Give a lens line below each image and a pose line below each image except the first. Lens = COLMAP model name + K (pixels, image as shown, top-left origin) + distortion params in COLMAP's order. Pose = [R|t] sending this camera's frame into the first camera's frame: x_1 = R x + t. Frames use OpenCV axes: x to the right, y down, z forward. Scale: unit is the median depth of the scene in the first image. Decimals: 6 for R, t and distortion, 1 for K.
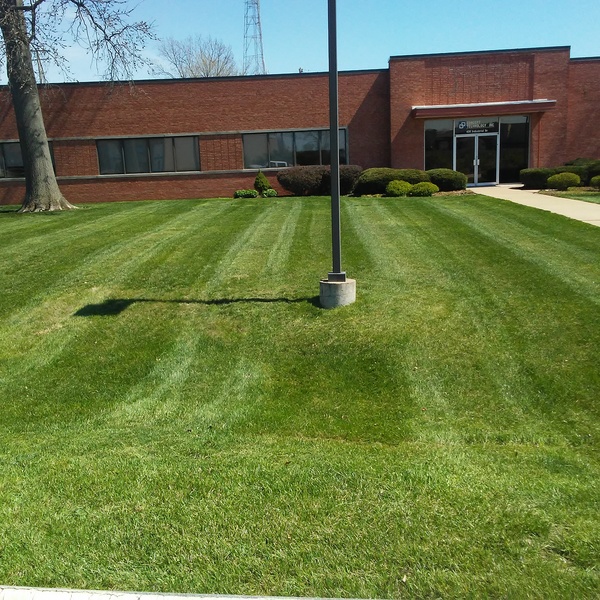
lens RADIAL K [[690.2, 0, 300.0], [0, 690.2, 300.0], [0, 0, 1]] dist [0.052037, -0.005398]
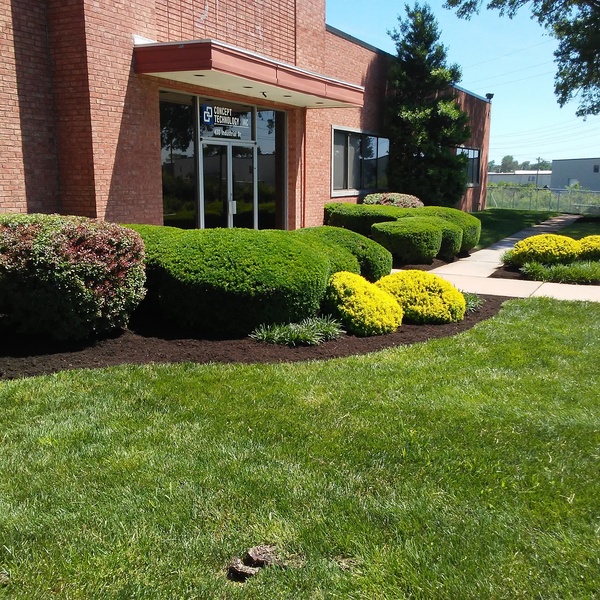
lens RADIAL K [[690.2, 0, 300.0], [0, 690.2, 300.0], [0, 0, 1]] dist [0.052037, -0.005398]
pose [[0.398523, -0.121796, 0.909035, -0.120598], [0.169459, 0.983857, 0.057529, -0.160559], [-0.901367, 0.131117, 0.412729, 0.801013]]
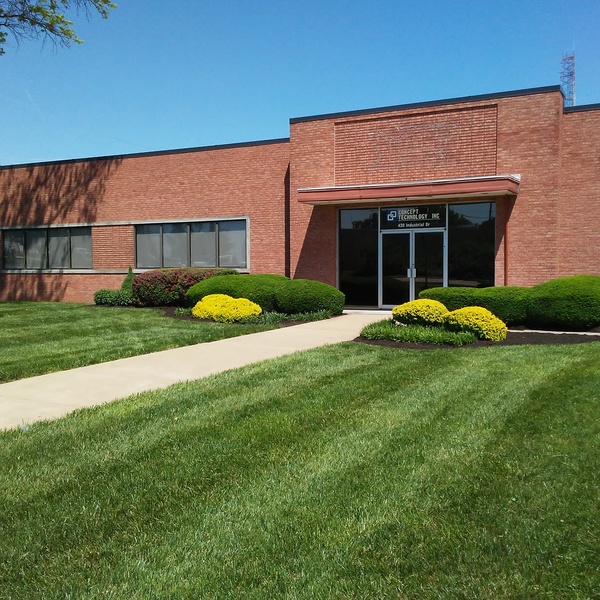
lens RADIAL K [[690.2, 0, 300.0], [0, 690.2, 300.0], [0, 0, 1]] dist [0.052037, -0.005398]
pose [[0.902013, 0.056635, -0.427978, 0.436359], [-0.114085, 0.987387, -0.109784, -0.093655], [0.416362, 0.147852, 0.897096, 0.397586]]
